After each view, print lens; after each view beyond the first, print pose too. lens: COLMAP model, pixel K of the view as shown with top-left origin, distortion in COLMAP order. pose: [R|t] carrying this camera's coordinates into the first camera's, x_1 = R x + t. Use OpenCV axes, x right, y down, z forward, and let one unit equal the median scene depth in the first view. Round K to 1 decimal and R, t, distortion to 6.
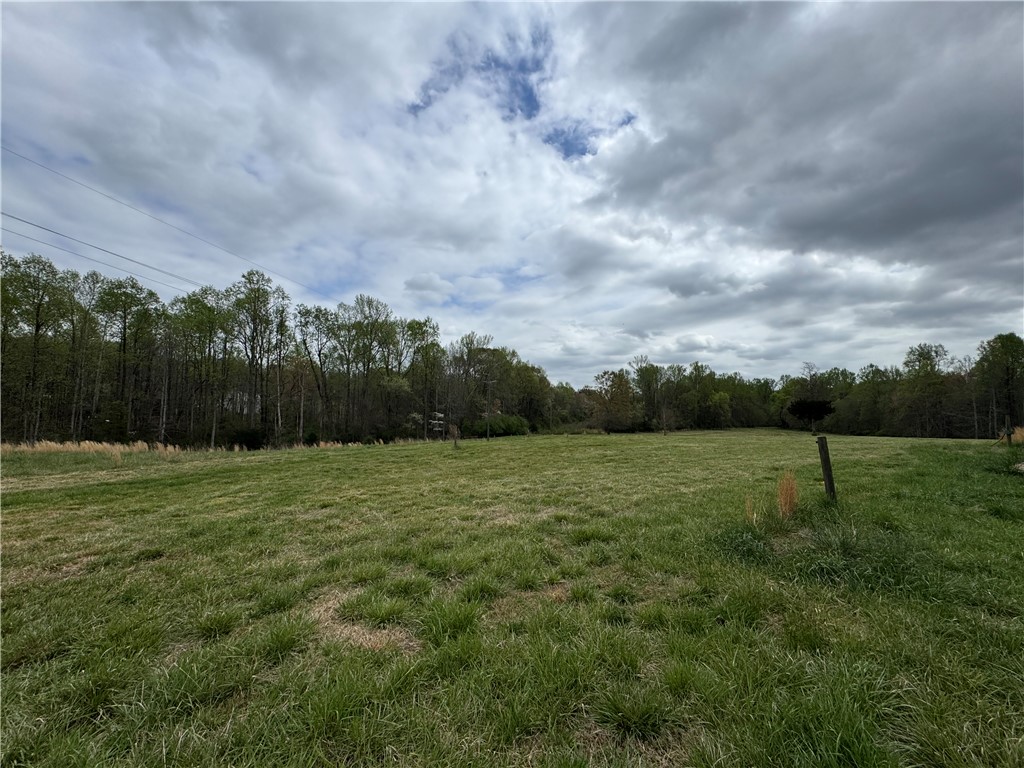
lens RADIAL K [[408.0, 0, 512.6], [0, 408.0, 385.2], [0, 0, 1]] dist [-0.002739, 0.000426]
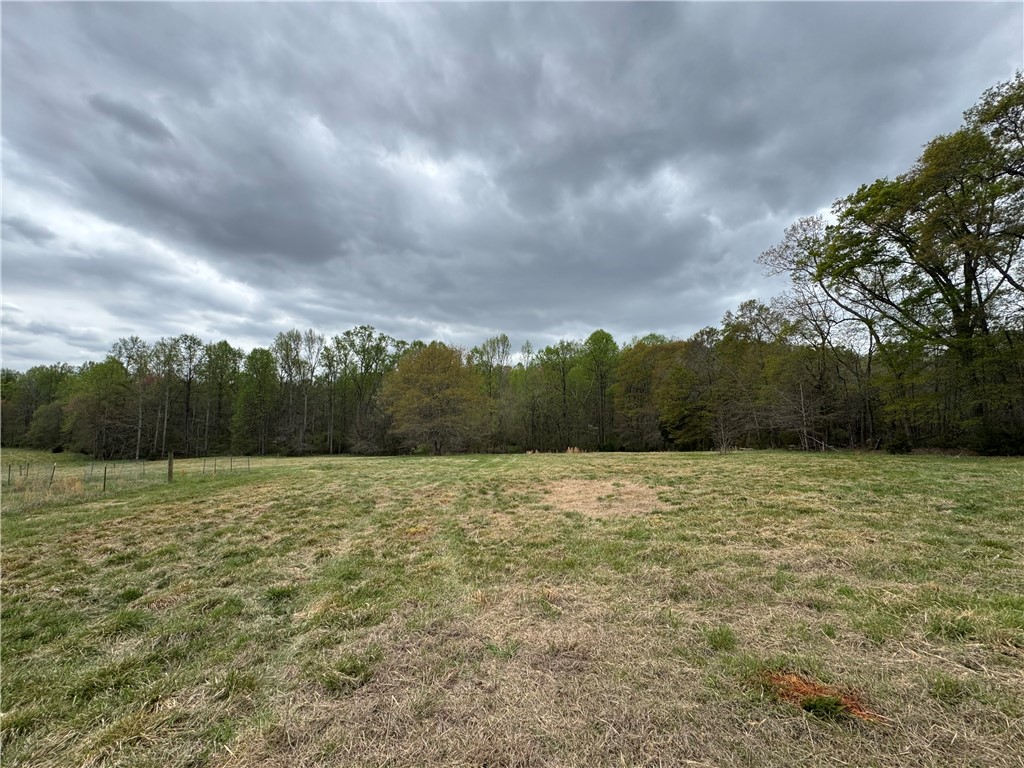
lens RADIAL K [[408.0, 0, 511.3], [0, 408.0, 379.4], [0, 0, 1]] dist [-0.002739, 0.000426]
pose [[0.303441, 0.098479, 0.947748, 0.161992], [-0.068232, 0.994337, -0.081475, -0.002711], [-0.950404, -0.039944, 0.308442, -0.014411]]
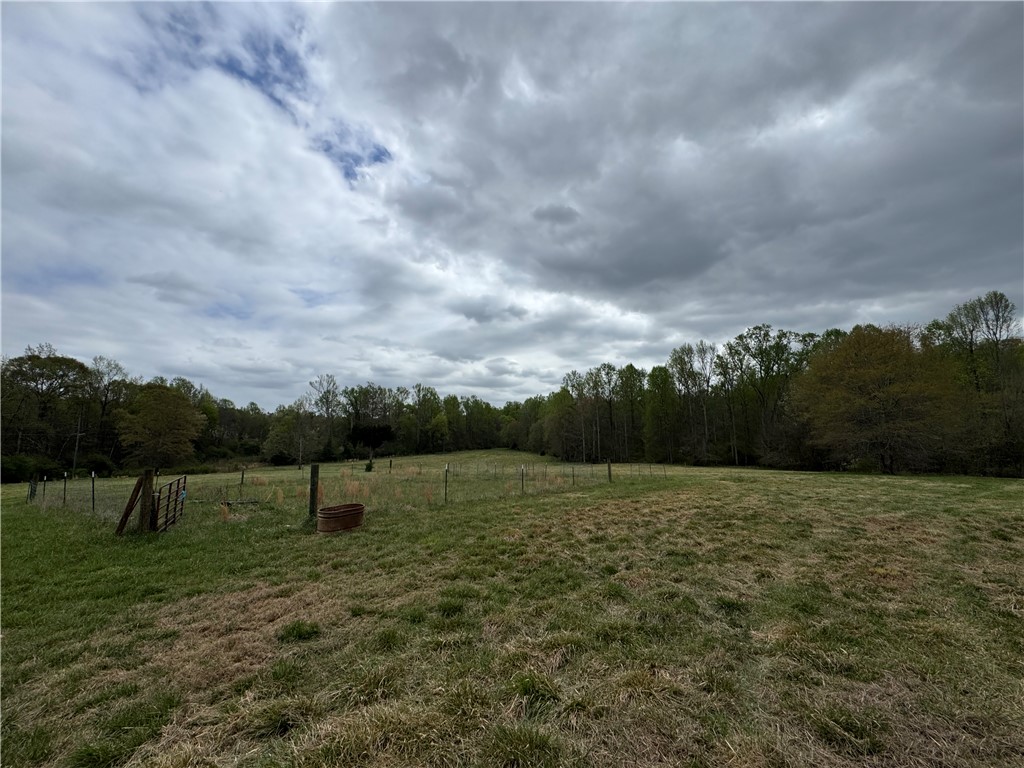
lens RADIAL K [[408.0, 0, 510.4], [0, 408.0, 381.3], [0, 0, 1]] dist [-0.002739, 0.000426]
pose [[0.937023, 0.031541, 0.347840, 0.156898], [-0.010328, 0.997981, -0.062671, -0.003065], [-0.349115, 0.055132, 0.935457, -0.010478]]
